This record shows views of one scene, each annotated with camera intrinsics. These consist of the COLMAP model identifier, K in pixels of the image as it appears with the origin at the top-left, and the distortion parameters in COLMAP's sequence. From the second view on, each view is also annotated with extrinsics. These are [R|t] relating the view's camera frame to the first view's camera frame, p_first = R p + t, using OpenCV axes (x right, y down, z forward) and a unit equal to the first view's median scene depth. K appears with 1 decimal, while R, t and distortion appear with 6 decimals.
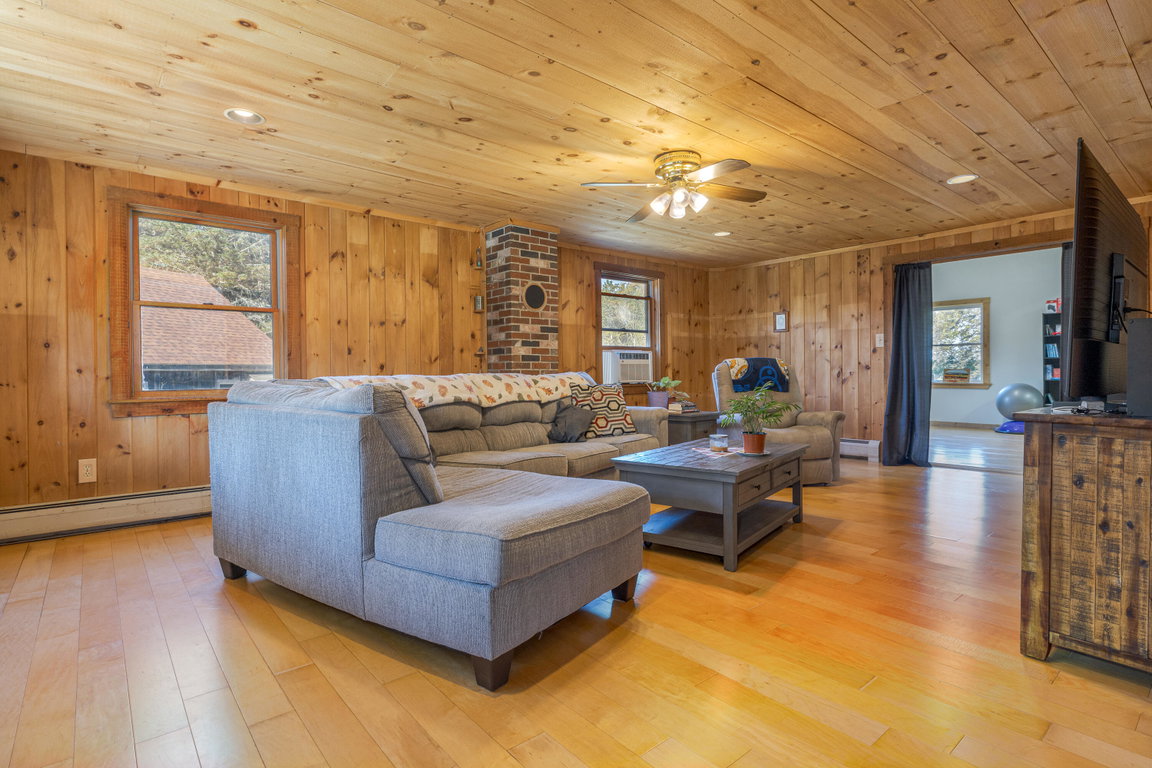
lens RADIAL K [[589.2, 0, 576.0], [0, 589.2, 384.0], [0, 0, 1]] dist [0.010904, 0.000097]
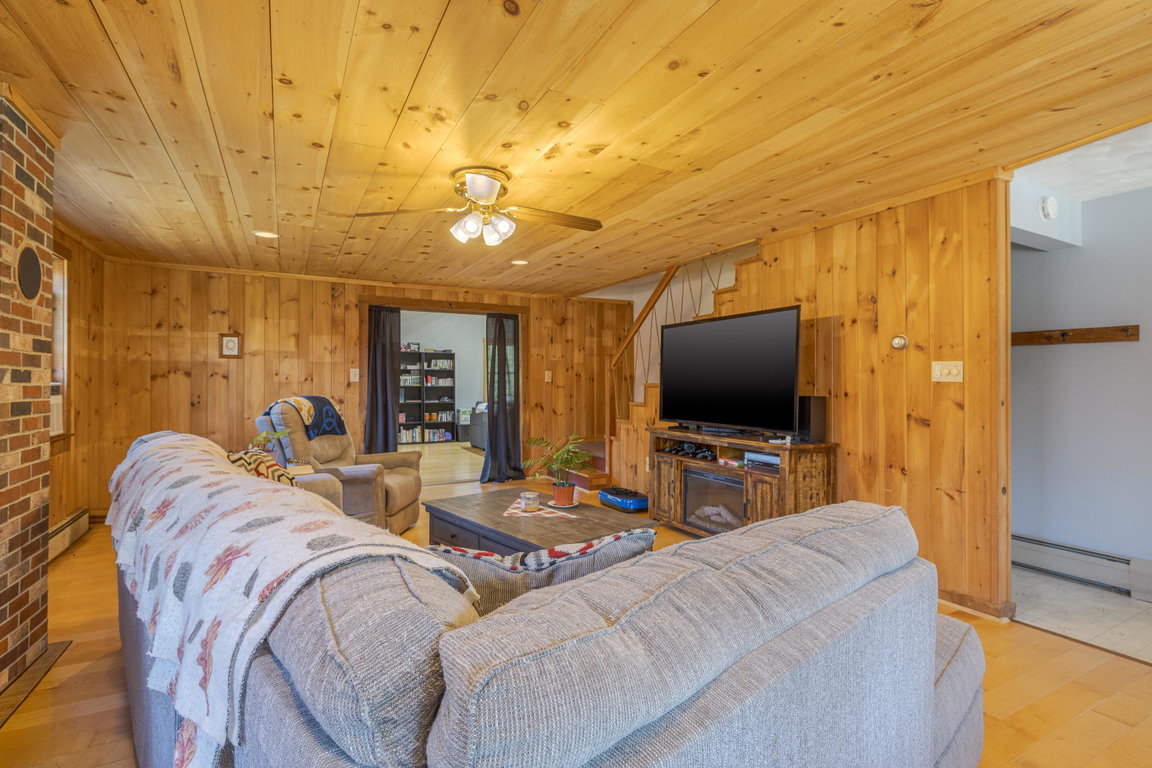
lens RADIAL K [[554.8, 0, 576.0], [0, 554.8, 384.0], [0, 0, 1]] dist [0.001199, 0.000407]
pose [[0.197832, 0.003784, 0.980229, -0.333841], [0.014371, 0.999874, -0.006760, -0.043758], [-0.980131, 0.015424, 0.197753, 0.410373]]
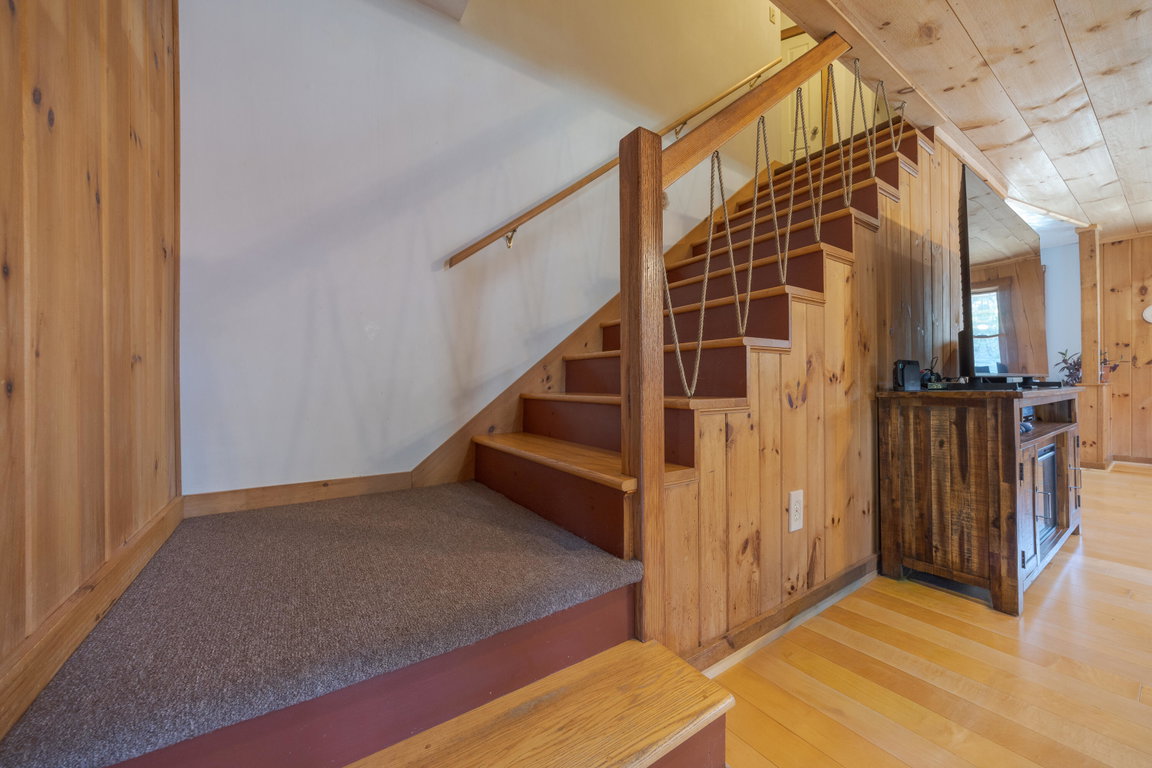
lens RADIAL K [[425.6, 0, 576.0], [0, 425.6, 384.0], [0, 0, 1]] dist [0.001036, -0.000085]
pose [[-0.996360, 0.010892, 0.084544, 0.641957], [0.012713, 0.999698, 0.021032, -0.000965], [-0.084290, 0.022030, -0.996198, 0.724363]]
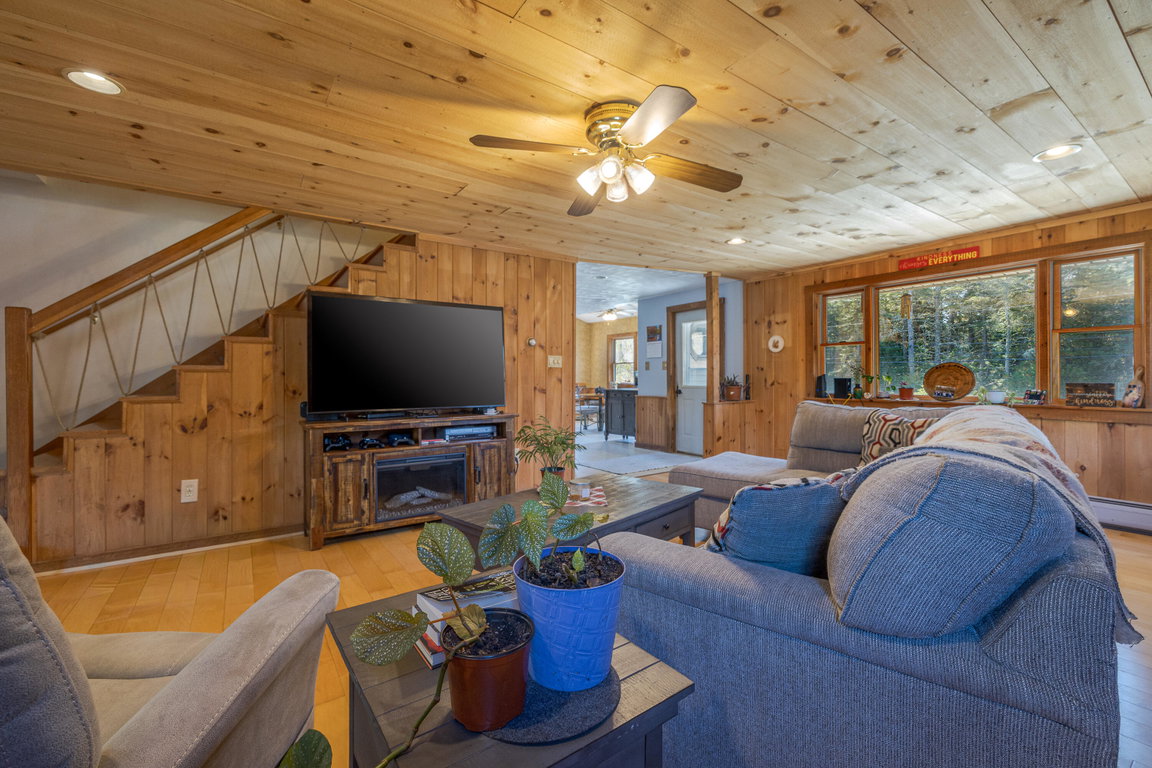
lens RADIAL K [[492.2, 0, 576.0], [0, 492.2, 384.0], [0, 0, 1]] dist [-0.000026, 0.000122]
pose [[-0.996908, 0.007739, 0.078198, 0.106032], [0.010189, 0.999468, 0.030980, -0.041839], [-0.077916, 0.031681, -0.996456, 0.936472]]
